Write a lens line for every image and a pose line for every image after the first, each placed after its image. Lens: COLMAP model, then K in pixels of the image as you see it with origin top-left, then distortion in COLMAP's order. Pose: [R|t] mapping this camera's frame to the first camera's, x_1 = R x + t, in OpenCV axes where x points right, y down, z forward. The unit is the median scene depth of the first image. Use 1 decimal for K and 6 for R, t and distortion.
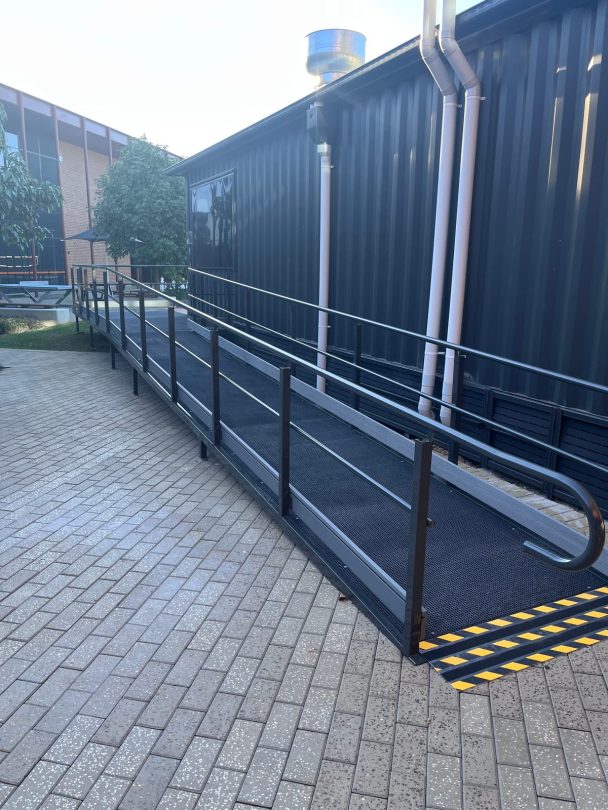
lens RADIAL K [[628.2, 0, 304.0], [0, 628.2, 405.0], [0, 0, 1]] dist [0.051951, -0.090561]
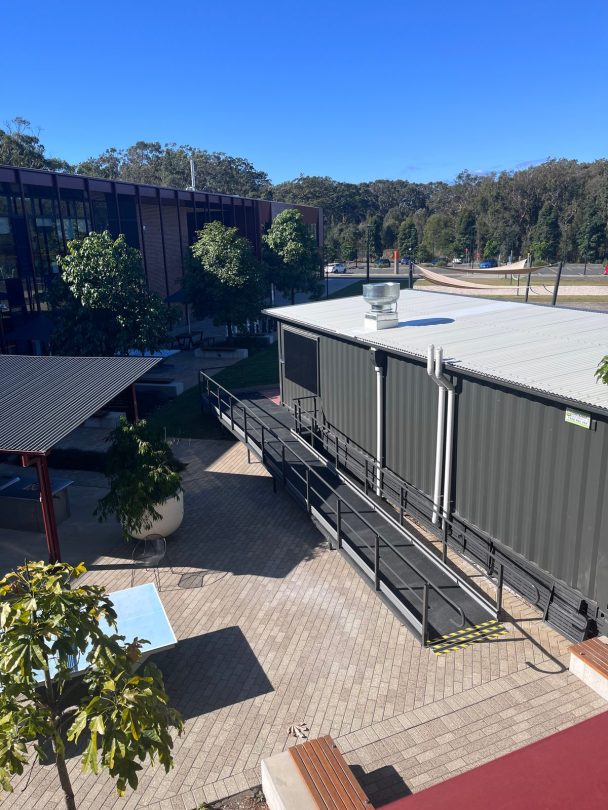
lens RADIAL K [[628.2, 0, 304.0], [0, 628.2, 405.0], [0, 0, 1]] dist [0.051951, -0.090561]
pose [[0.997959, -0.029486, -0.056650, -0.223030], [0.031802, 0.998676, 0.040422, -0.958281], [0.055383, -0.042141, 0.997575, -2.160912]]
